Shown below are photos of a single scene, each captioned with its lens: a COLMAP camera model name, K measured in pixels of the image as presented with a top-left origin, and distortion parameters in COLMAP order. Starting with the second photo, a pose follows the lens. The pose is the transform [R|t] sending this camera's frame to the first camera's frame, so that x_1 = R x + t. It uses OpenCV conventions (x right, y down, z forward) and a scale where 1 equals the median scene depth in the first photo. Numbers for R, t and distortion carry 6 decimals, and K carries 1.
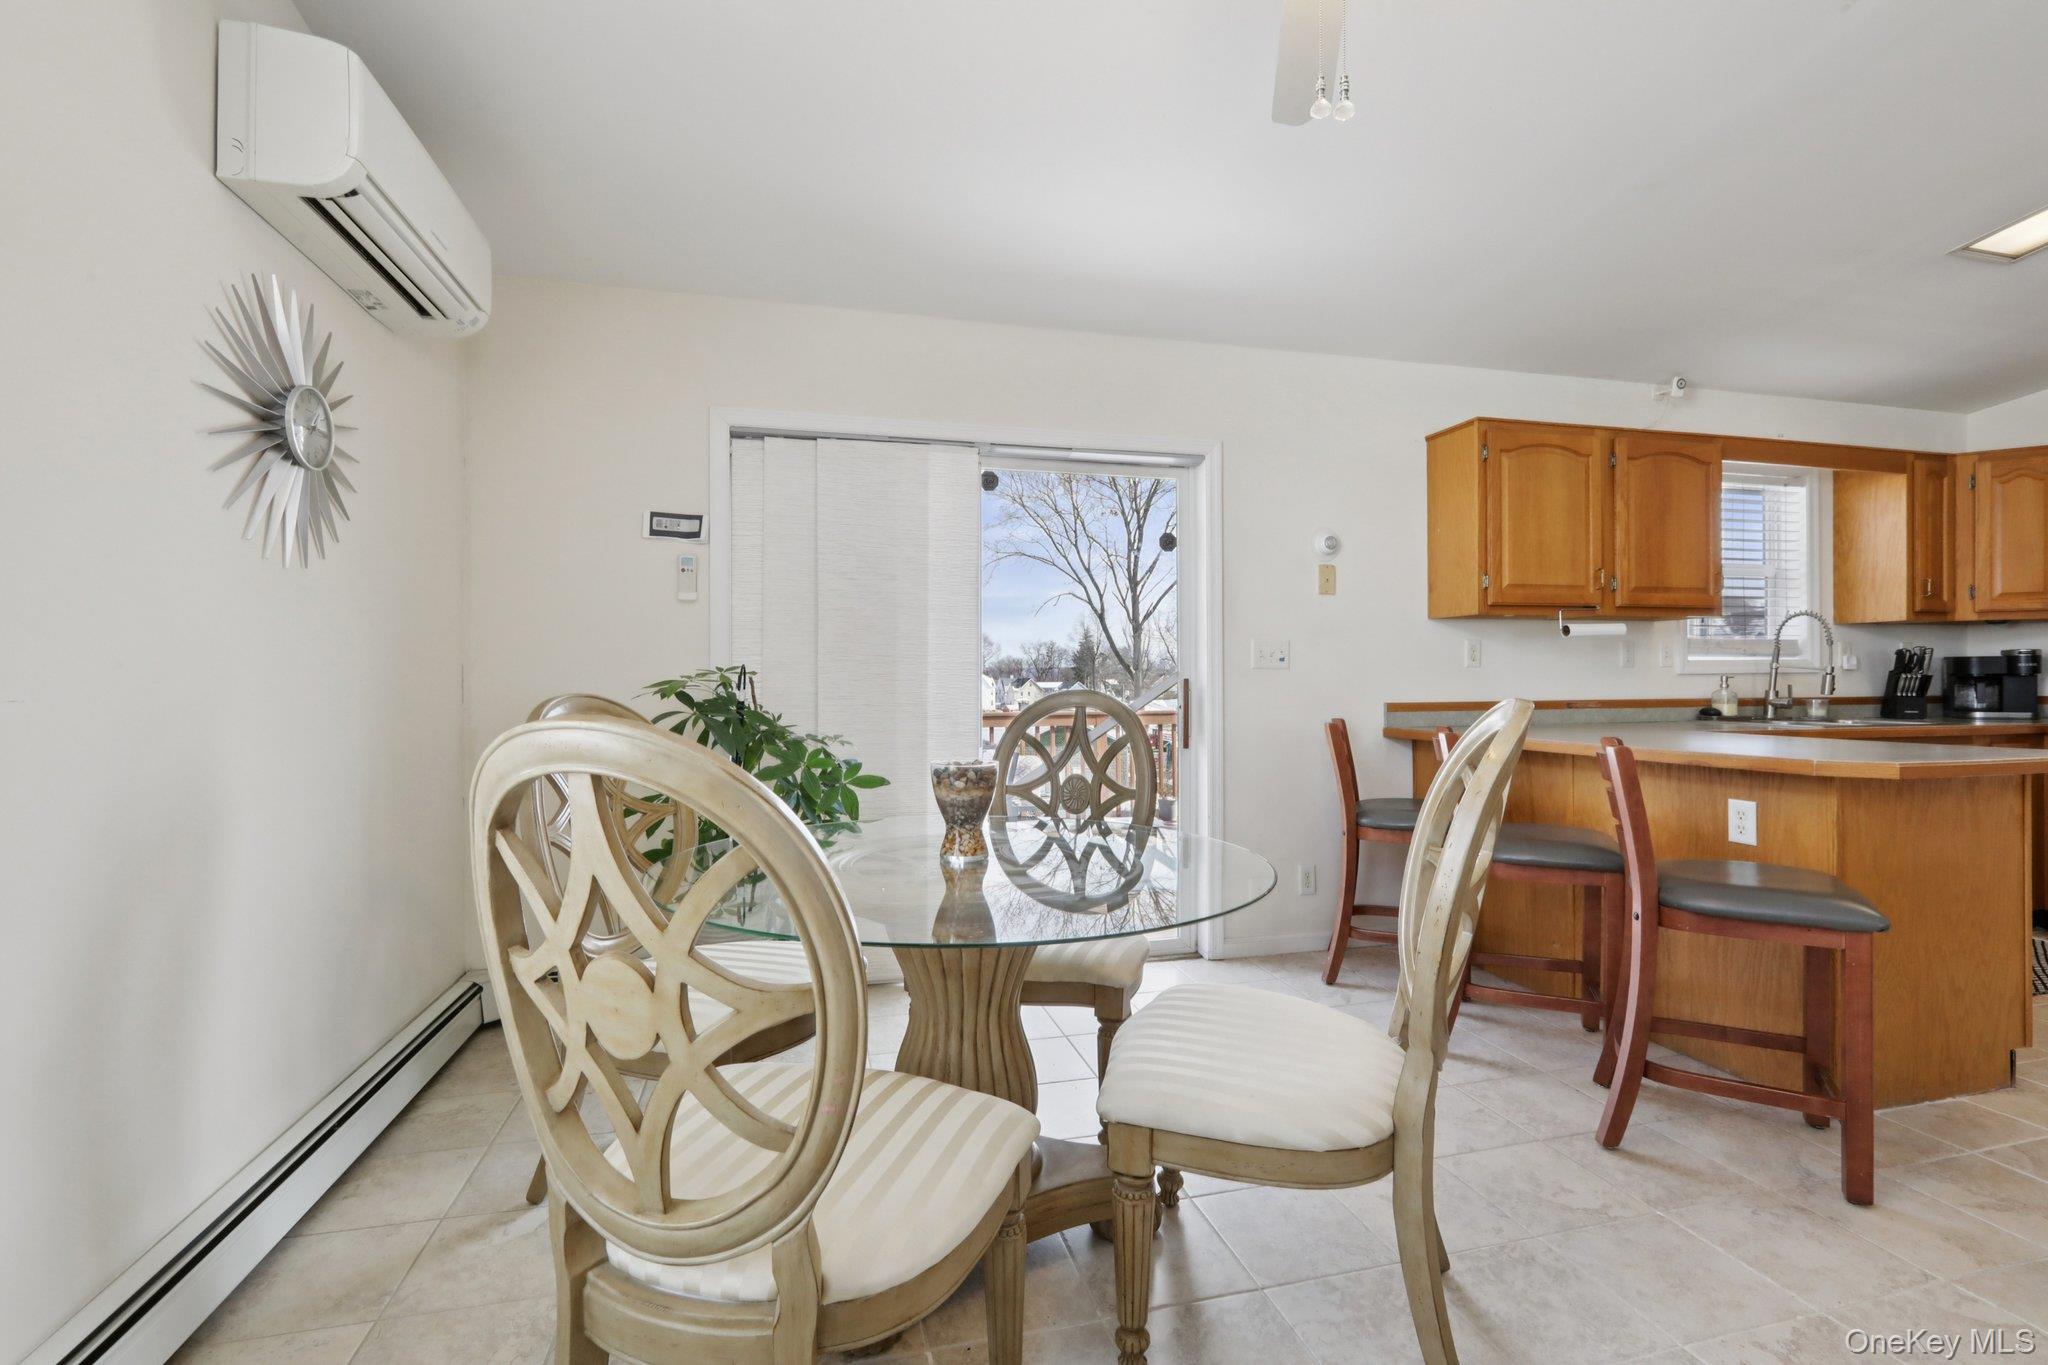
lens RADIAL K [[929.8, 0, 1013.0], [0, 929.8, 681.8], [0, 0, 1]] dist [-0.003629, 0.002992]
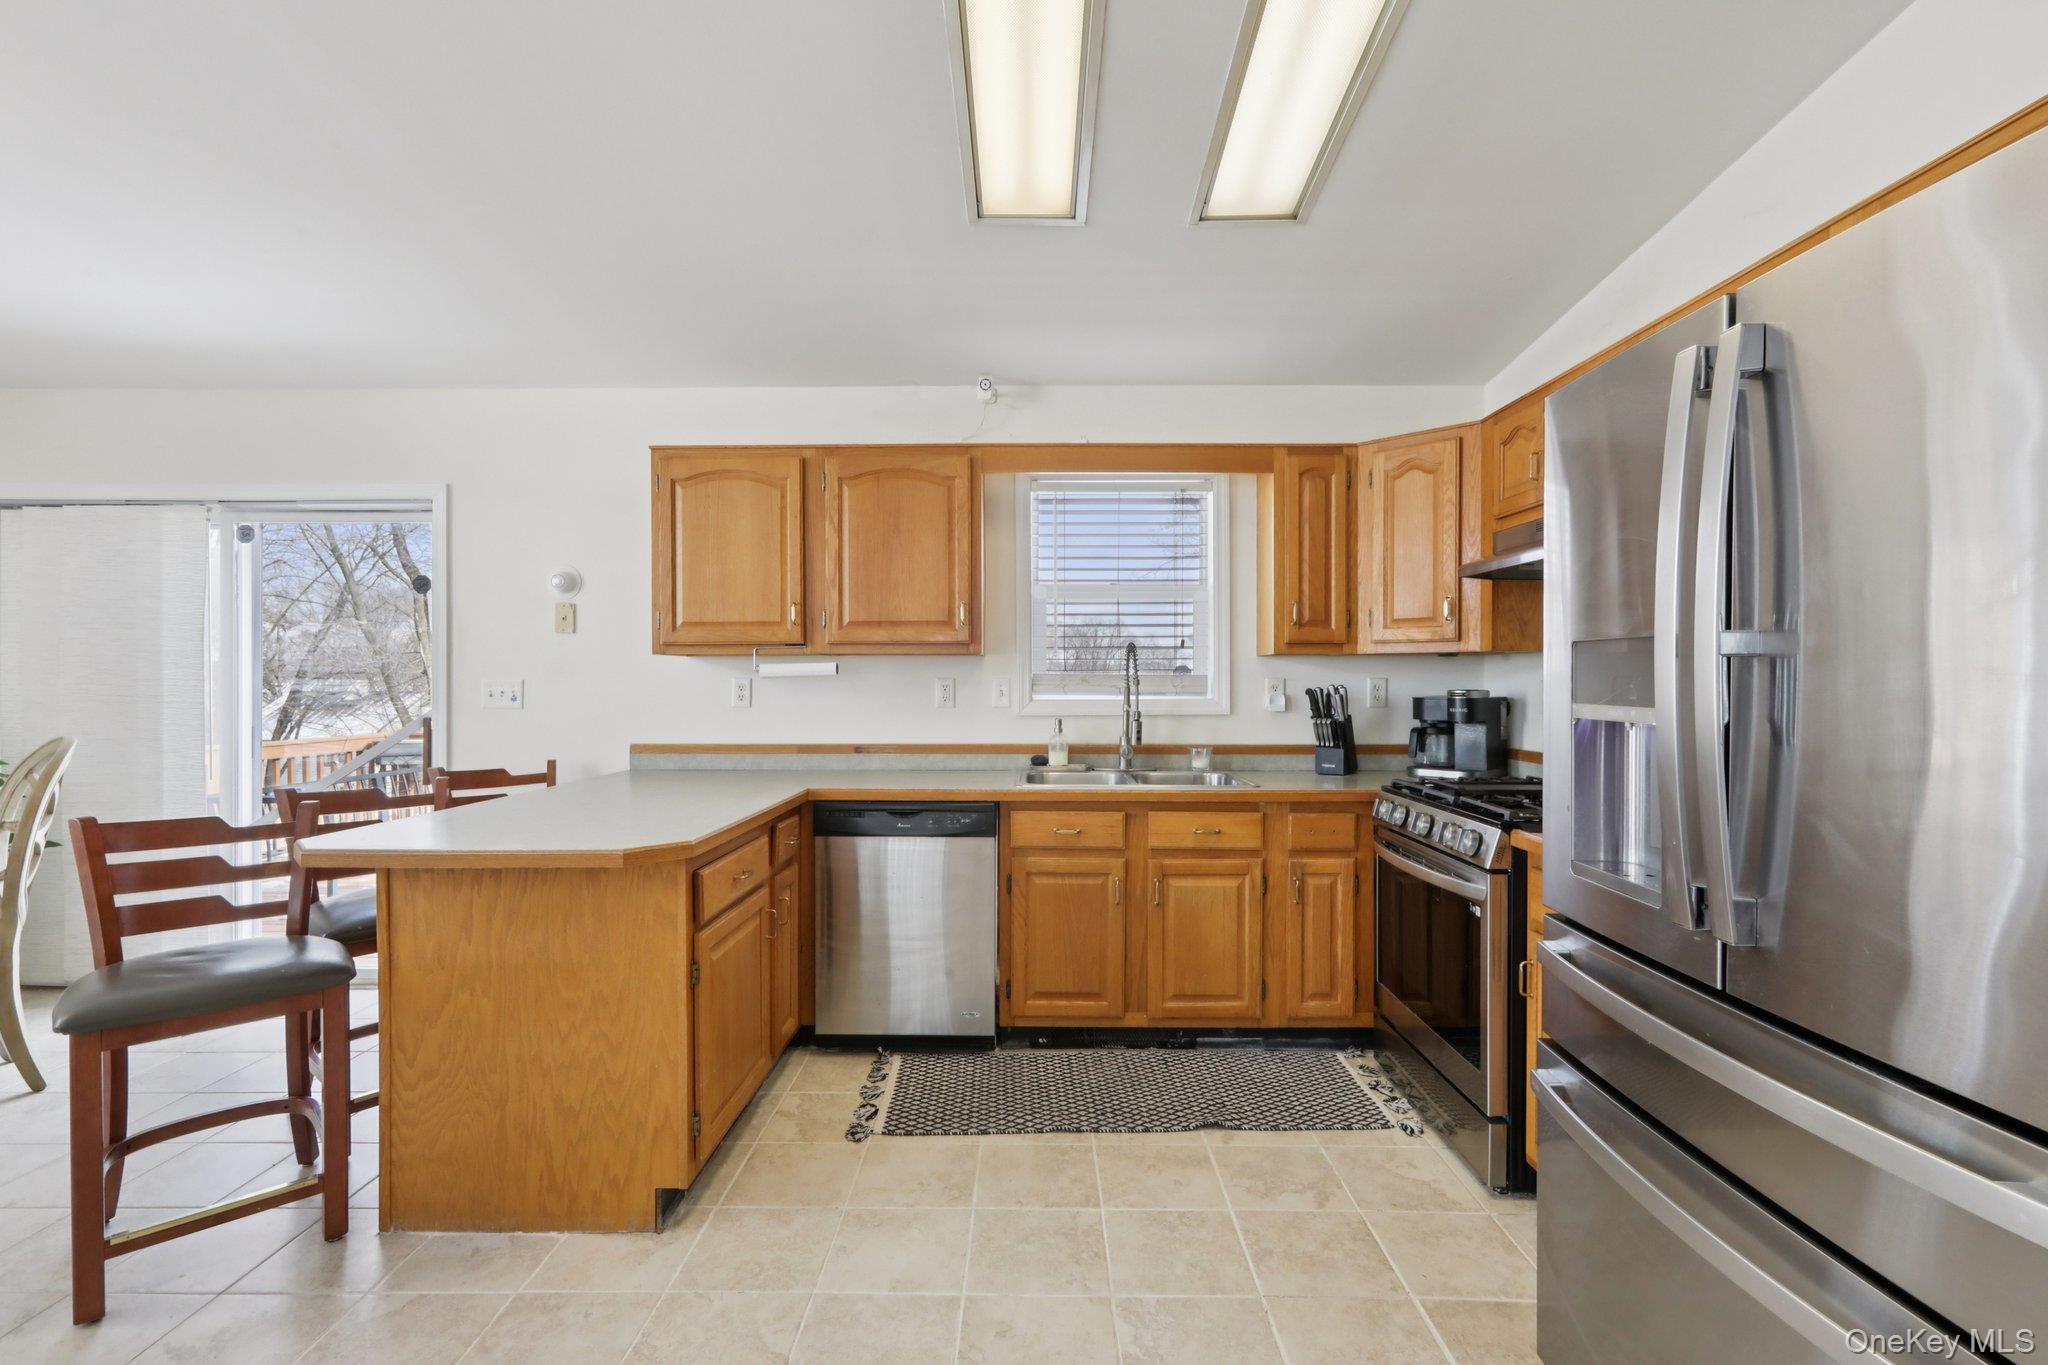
lens RADIAL K [[929.8, 0, 1037.3], [0, 929.8, 684.6], [0, 0, 1]] dist [-0.003629, 0.002992]
pose [[0.965515, 0.005173, -0.260294, 1.075284], [-0.005166, 0.999986, 0.000709, -0.042728], [0.260294, 0.000660, 0.965529, 0.181605]]
